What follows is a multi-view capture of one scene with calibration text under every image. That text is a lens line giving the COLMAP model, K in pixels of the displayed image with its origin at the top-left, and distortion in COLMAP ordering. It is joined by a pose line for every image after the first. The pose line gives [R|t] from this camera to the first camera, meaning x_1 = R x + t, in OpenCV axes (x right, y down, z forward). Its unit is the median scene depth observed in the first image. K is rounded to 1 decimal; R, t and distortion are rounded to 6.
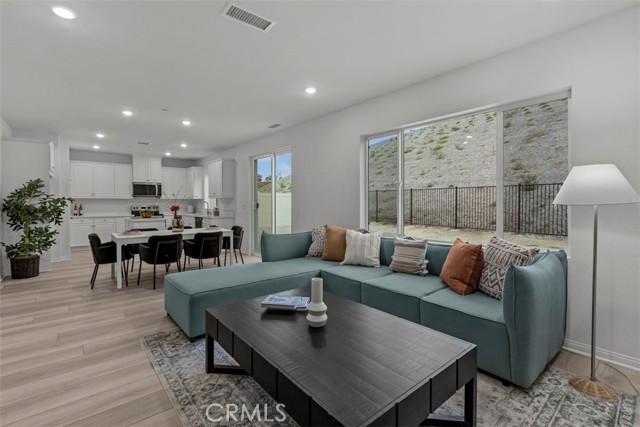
lens RADIAL K [[281.5, 0, 320.0], [0, 281.5, 213.5], [0, 0, 1]] dist [0.001129, 0.000140]
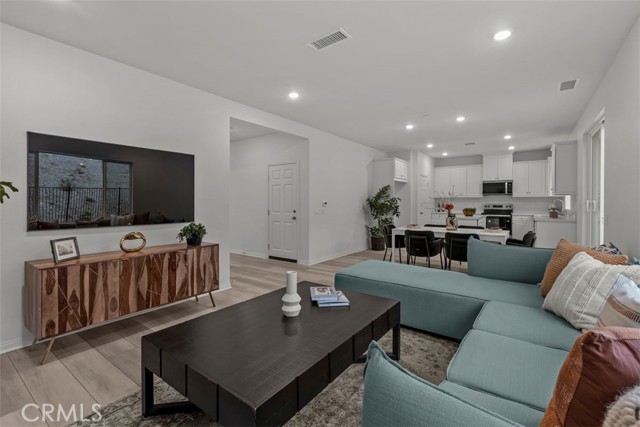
lens RADIAL K [[297.0, 0, 318.5], [0, 297.0, 203.8], [0, 0, 1]] dist [-0.000378, -0.000093]
pose [[0.230157, 0.003579, -0.973147, 0.308292], [-0.032546, 0.999462, -0.004021, -0.007085], [0.972609, 0.032598, 0.230149, 0.216287]]
